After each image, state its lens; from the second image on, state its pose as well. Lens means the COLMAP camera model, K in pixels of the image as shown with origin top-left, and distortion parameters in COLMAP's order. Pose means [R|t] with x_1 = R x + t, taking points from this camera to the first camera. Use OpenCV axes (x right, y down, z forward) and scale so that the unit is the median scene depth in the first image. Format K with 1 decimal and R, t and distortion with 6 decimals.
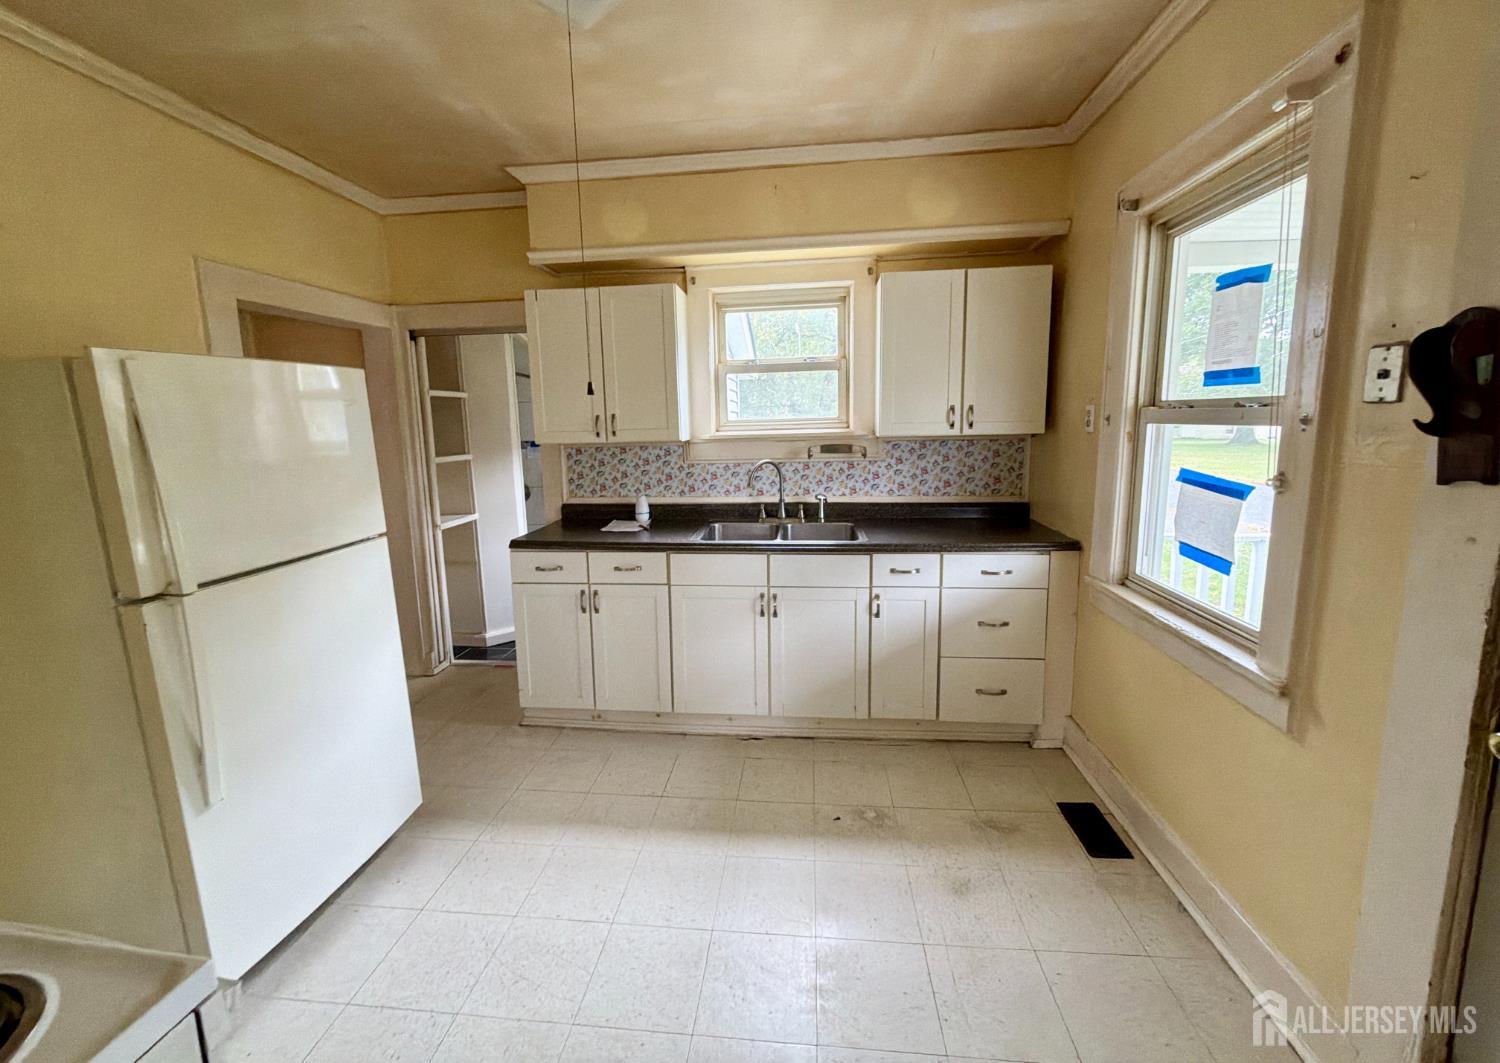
lens RADIAL K [[621.9, 0, 745.2], [0, 621.9, 519.5], [0, 0, 1]] dist [0.001866, 0.000401]
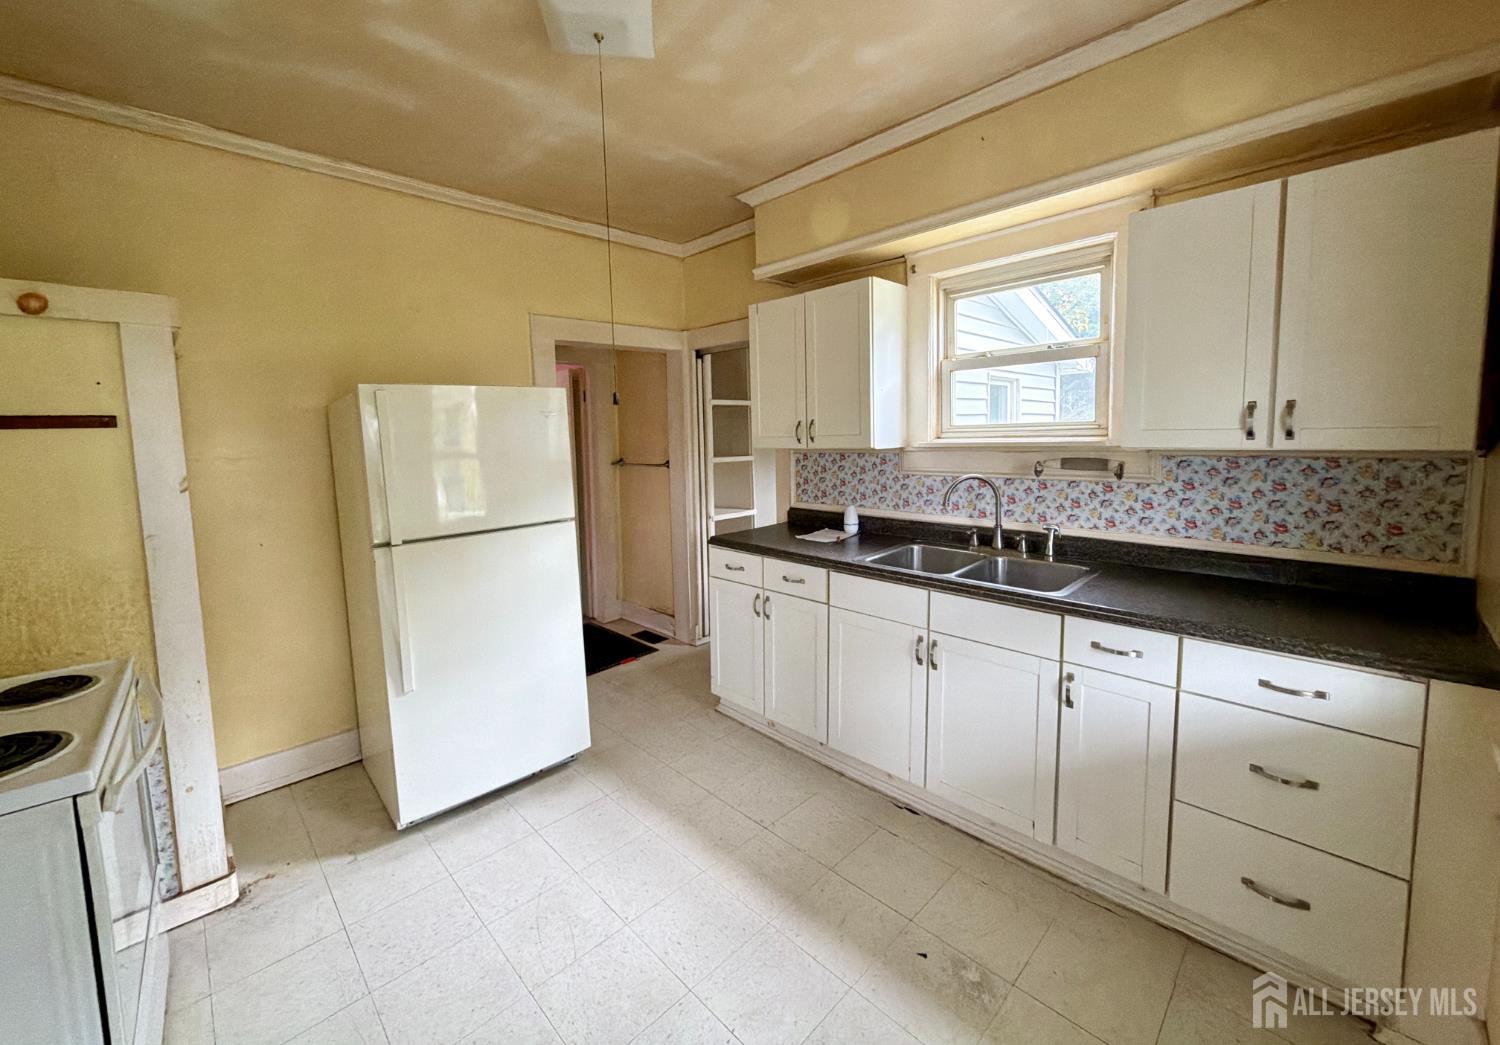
lens RADIAL K [[614.2, 0, 736.0], [0, 614.2, 495.8], [0, 0, 1]] dist [0.000328, 0.000036]
pose [[0.757101, 0.073070, -0.649199, 0.327400], [-0.097891, 0.995195, -0.002148, -0.036821], [0.645922, 0.065177, 0.760616, 0.198676]]
